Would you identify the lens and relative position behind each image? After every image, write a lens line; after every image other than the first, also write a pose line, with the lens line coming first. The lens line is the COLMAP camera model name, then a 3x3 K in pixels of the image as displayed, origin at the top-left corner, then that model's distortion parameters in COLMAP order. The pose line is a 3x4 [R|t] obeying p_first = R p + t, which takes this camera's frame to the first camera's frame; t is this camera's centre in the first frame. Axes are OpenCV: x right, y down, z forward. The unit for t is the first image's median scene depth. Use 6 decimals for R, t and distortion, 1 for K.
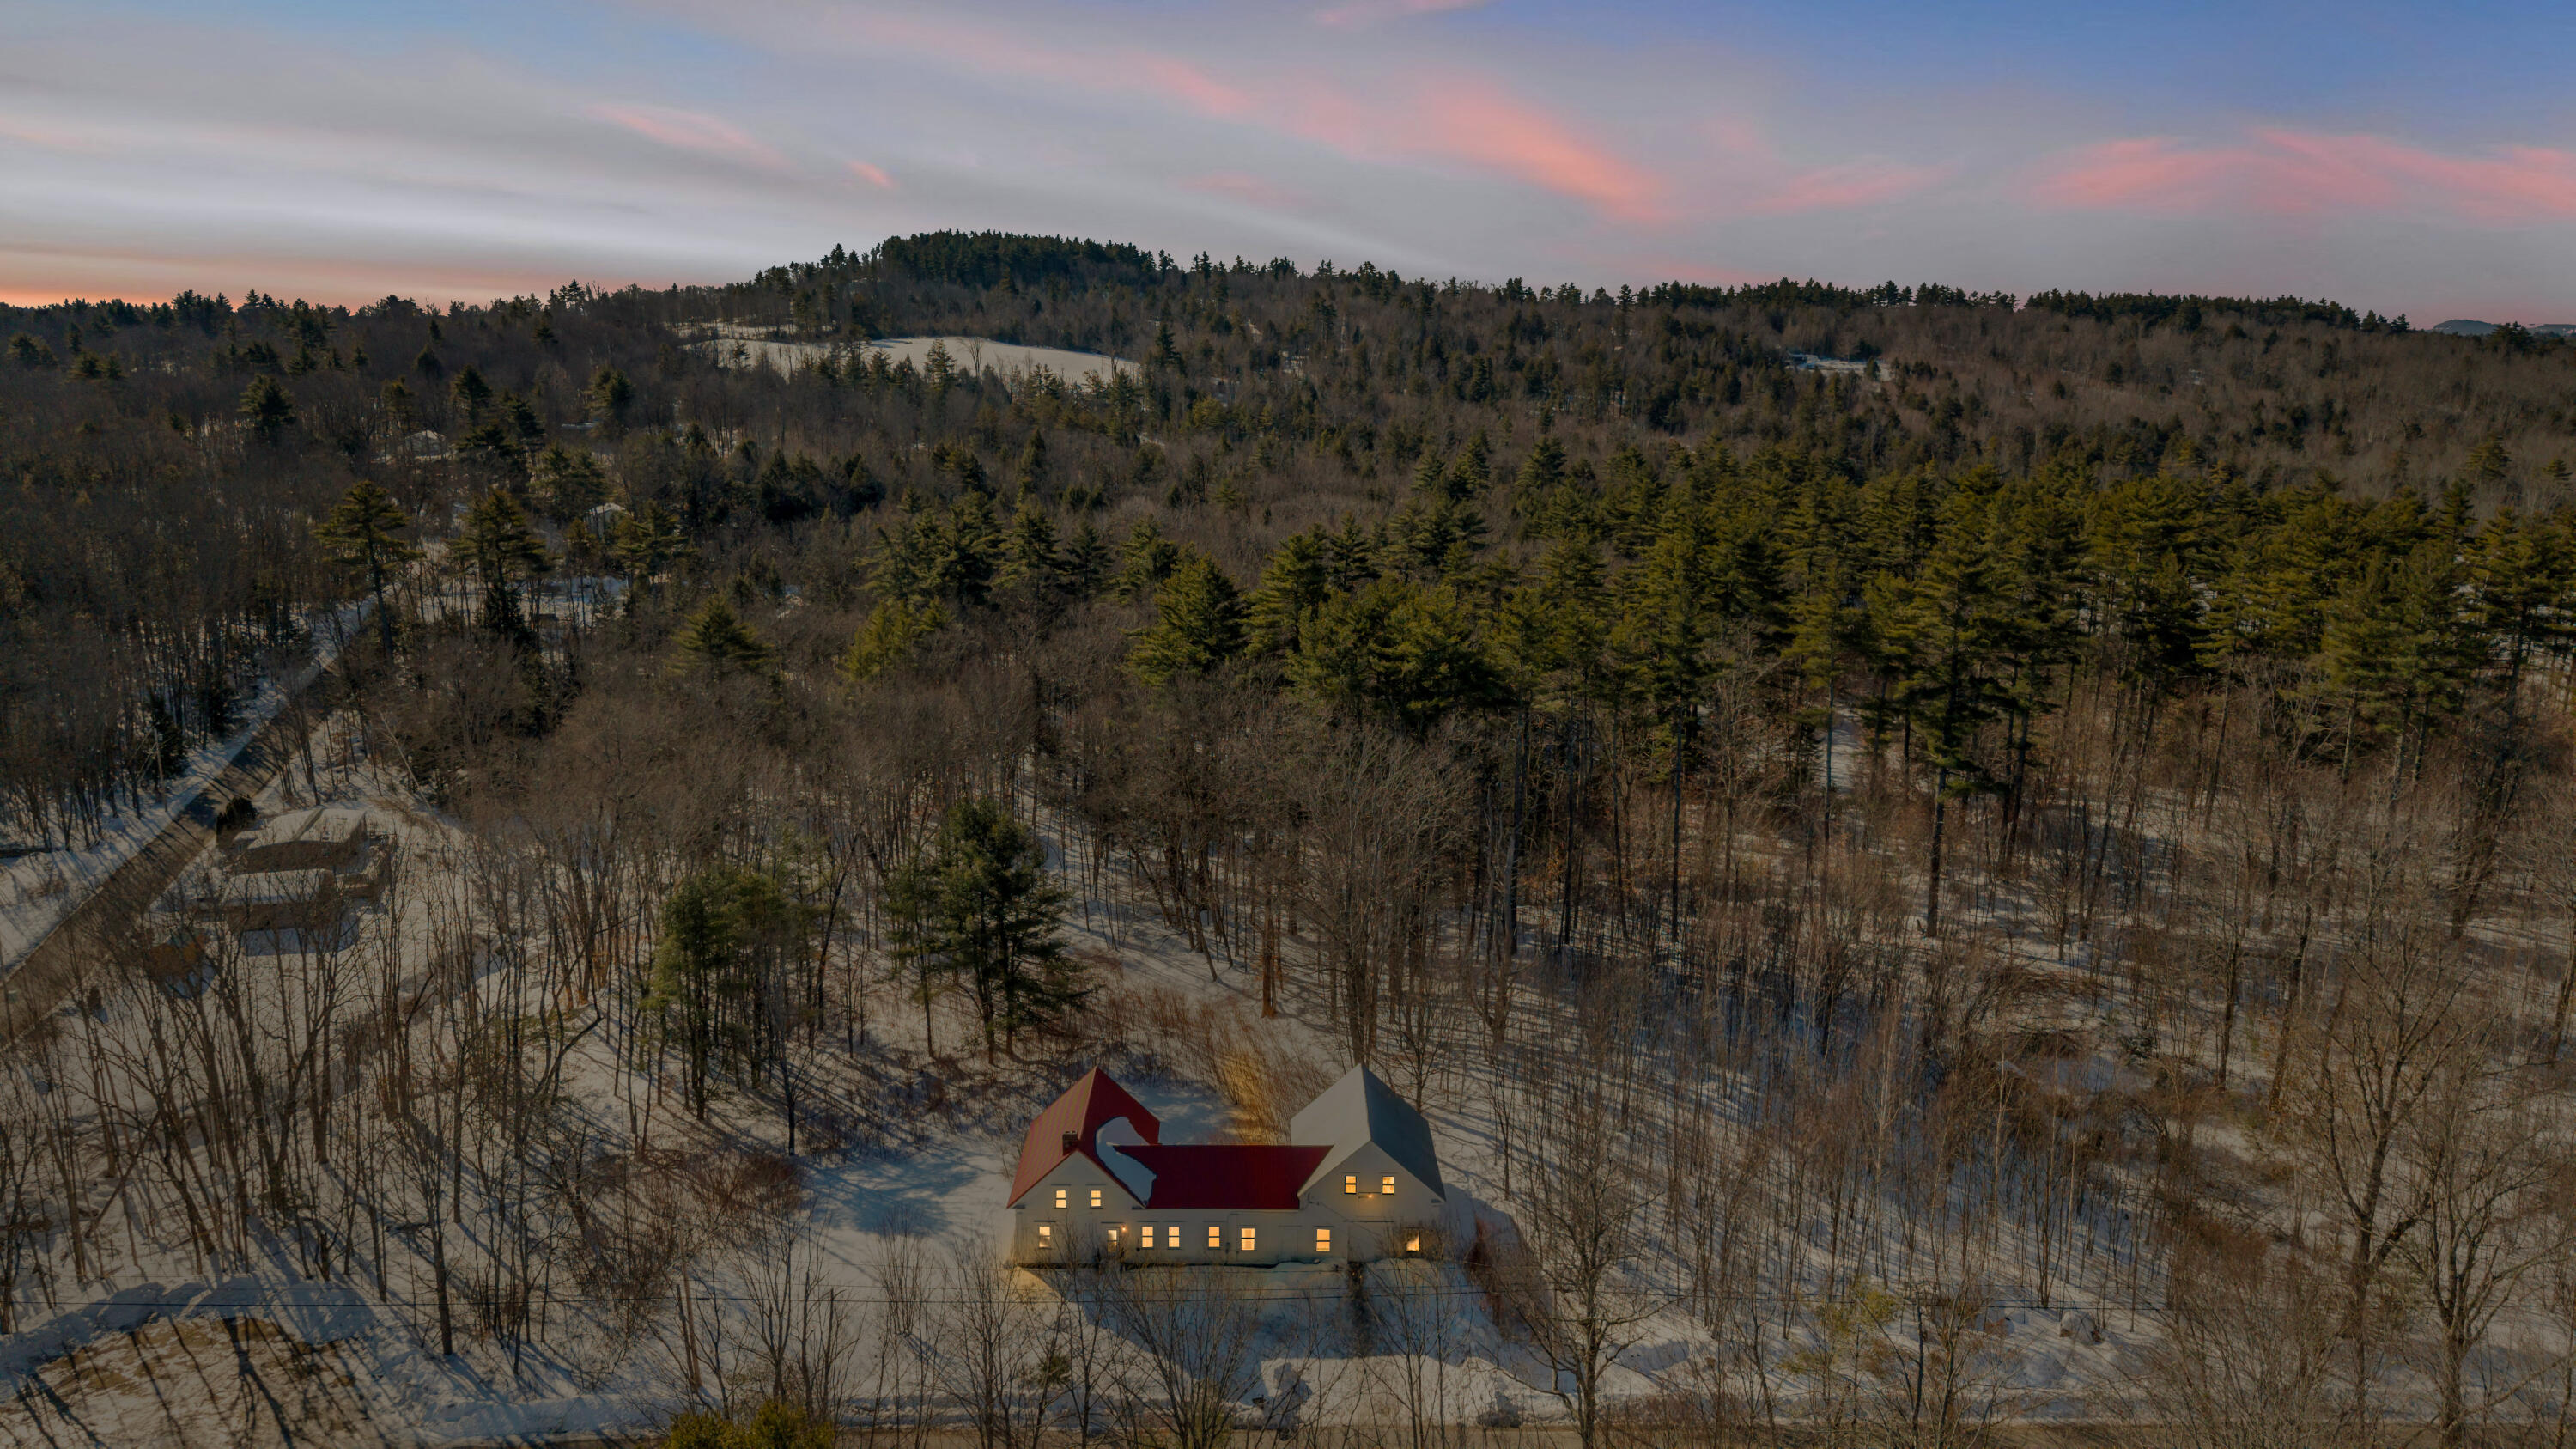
lens RADIAL K [[1790.9, 0, 1296.0], [0, 1790.9, 664.3], [0, 0, 1]] dist [0.002953, -0.001573]
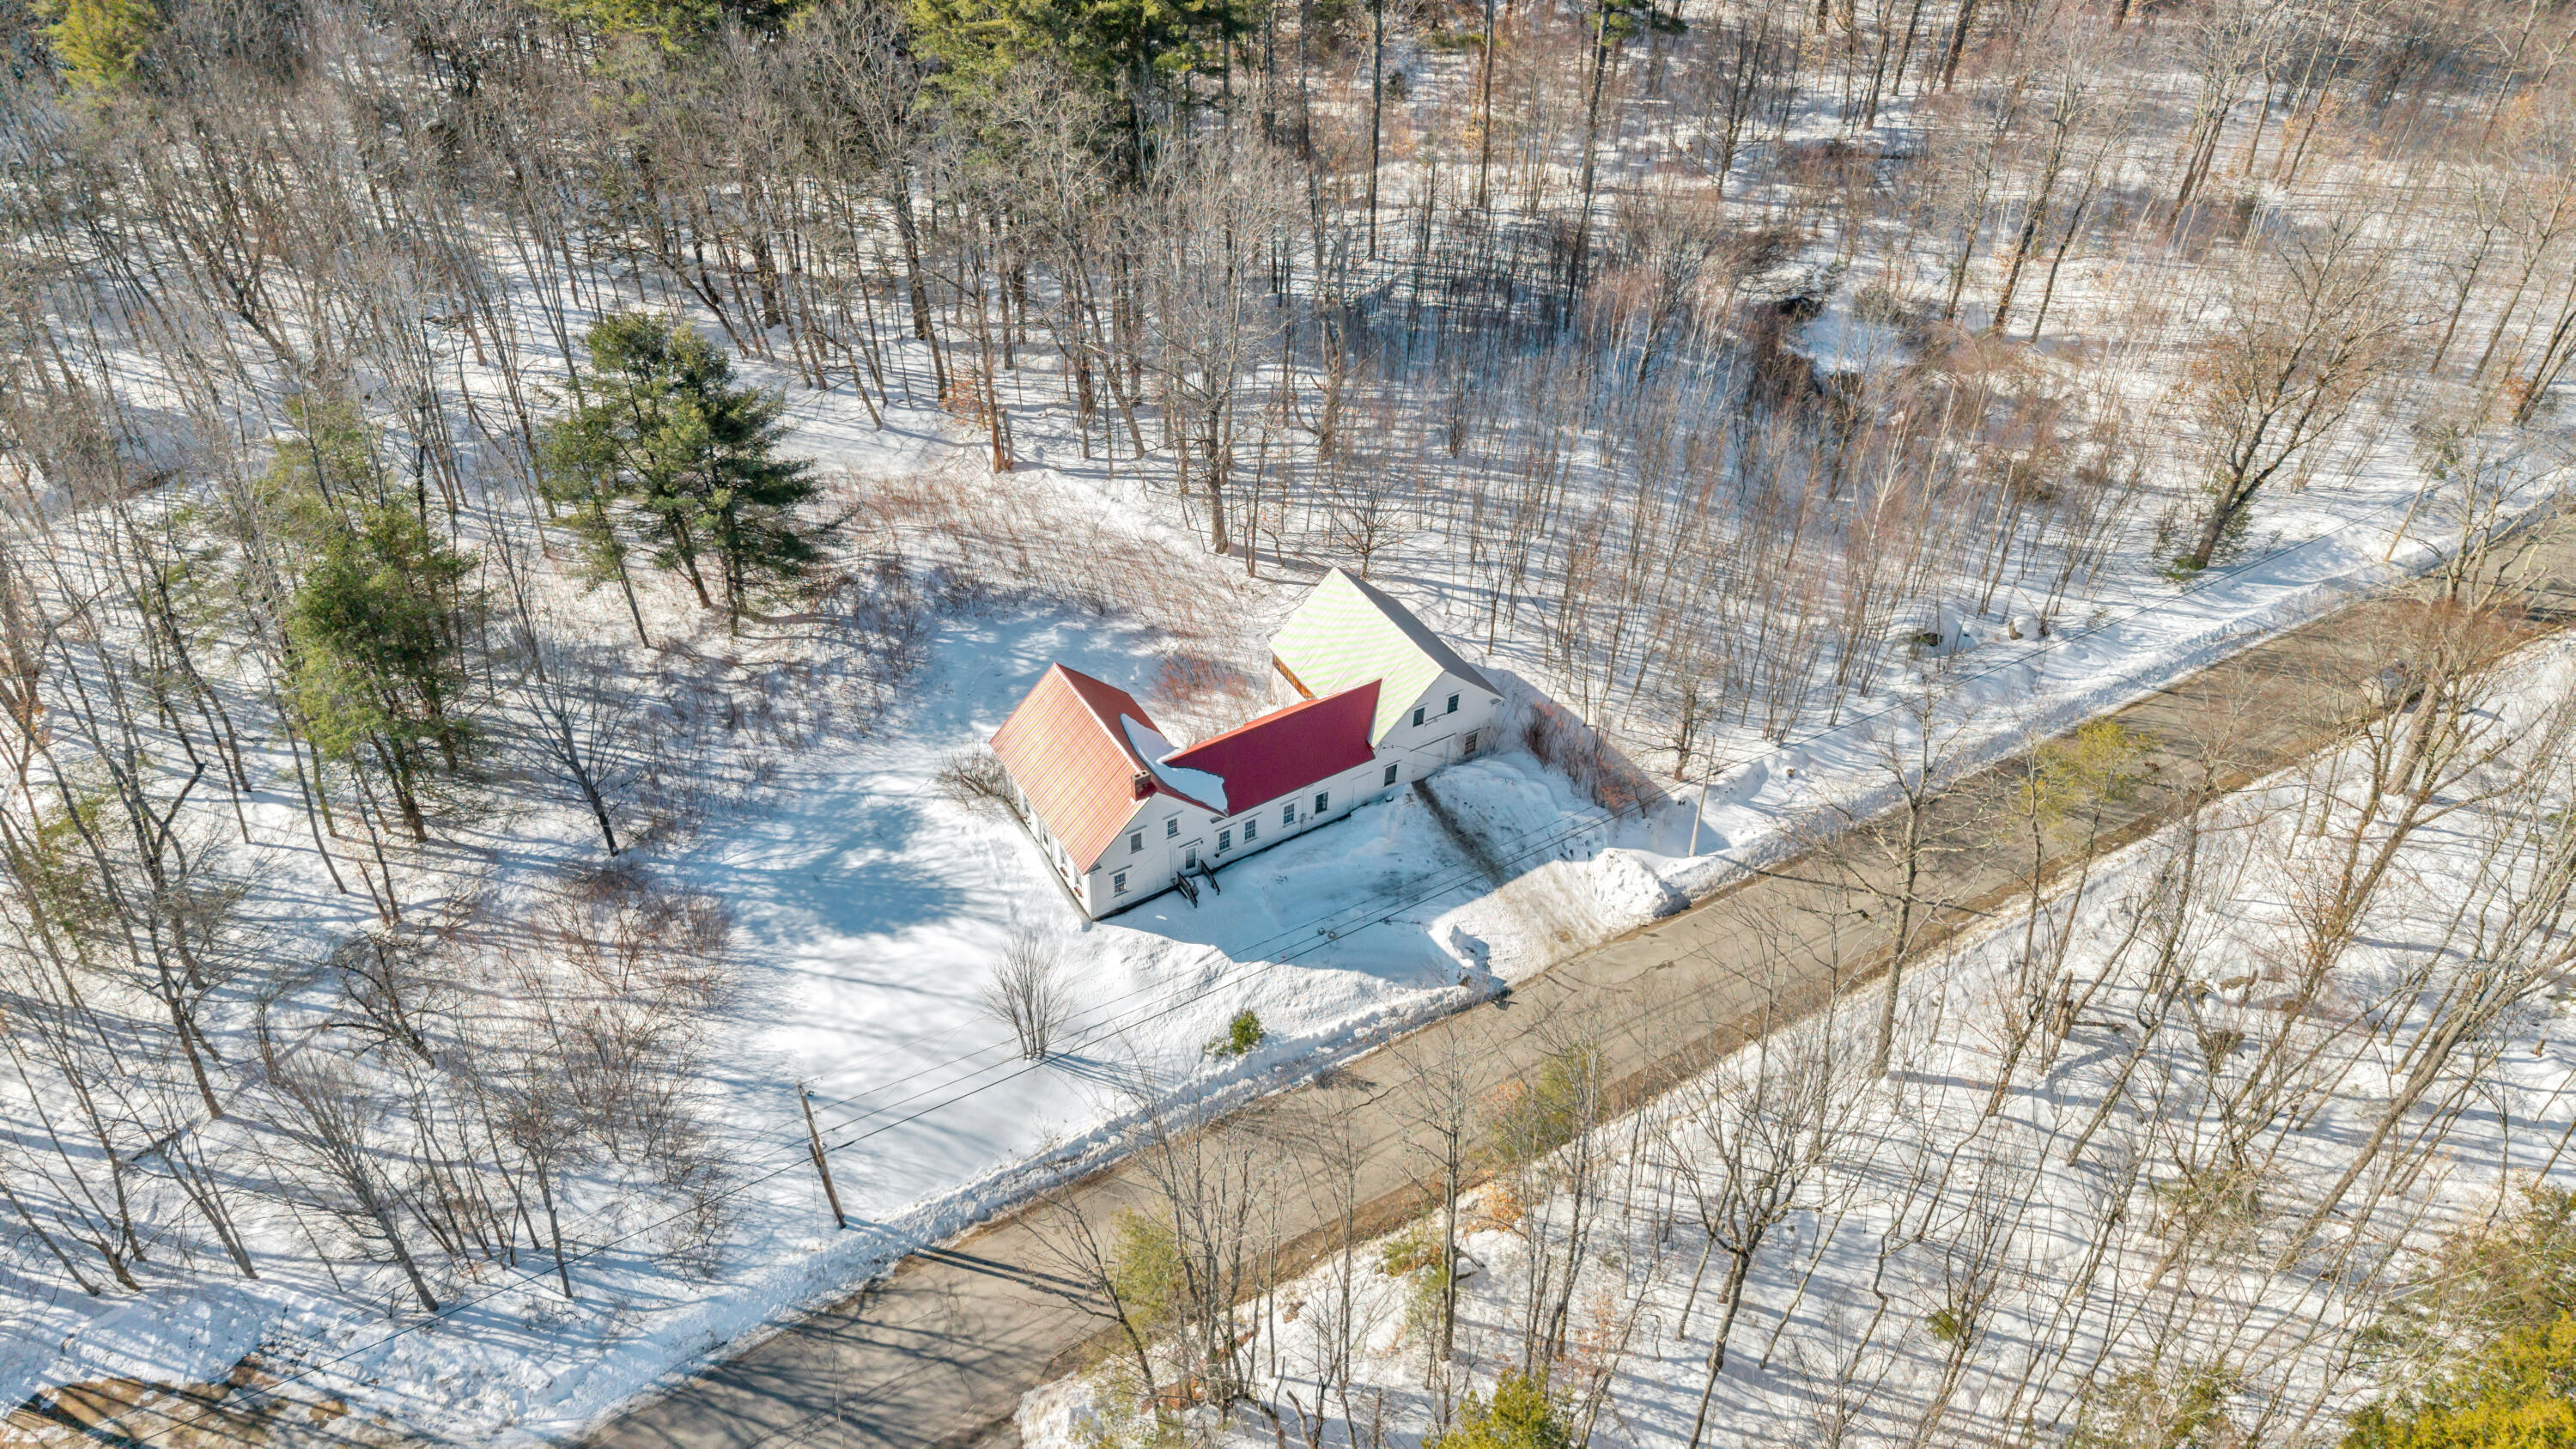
lens RADIAL K [[1760.6, 0, 1288.0], [0, 1760.6, 724.5], [0, 0, 1]] dist [0.062802, -0.083782]
pose [[0.854531, -0.332791, 0.398783, -0.372416], [0.079092, 0.842193, 0.533343, -0.181544], [-0.513344, -0.424217, 0.746001, 0.356348]]
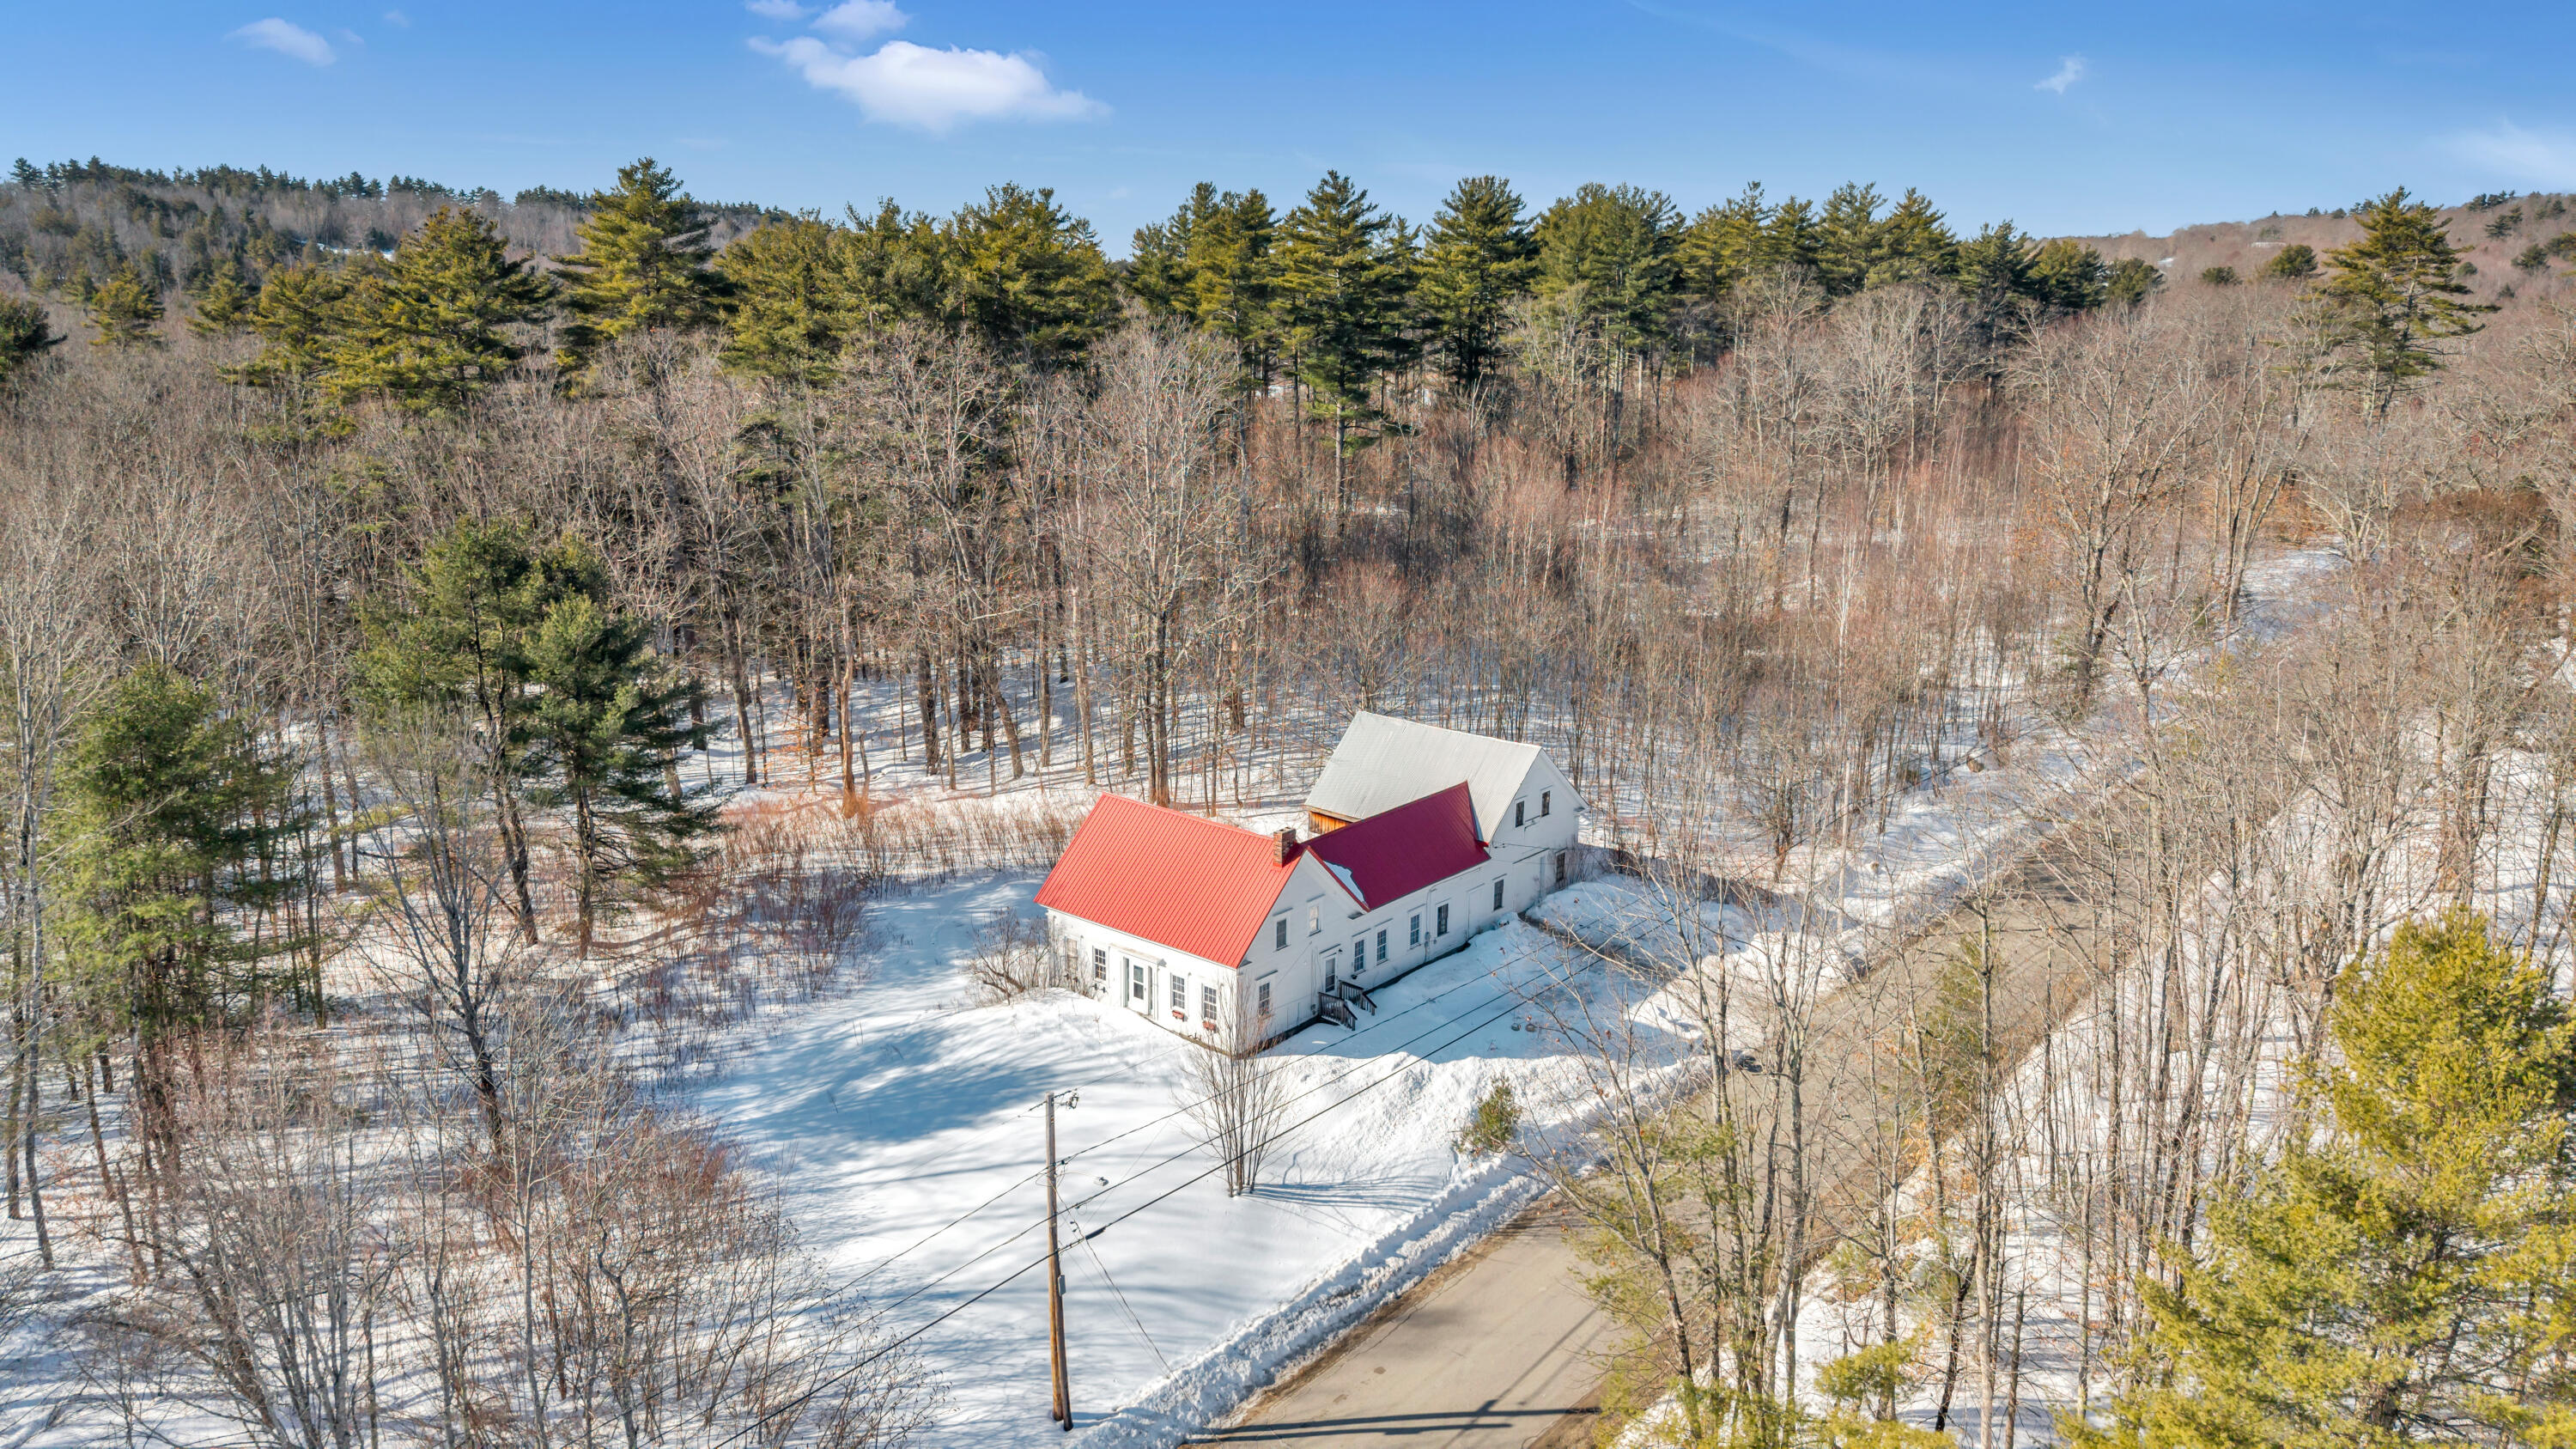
lens RADIAL K [[1749.3, 0, 1288.0], [0, 1749.3, 724.5], [0, 0, 1]] dist [-0.009165, -0.003256]
pose [[0.639553, -0.187749, 0.745468, -0.576681], [0.143314, 0.981837, 0.124327, 0.139591], [-0.755271, 0.027322, 0.654843, 0.560446]]
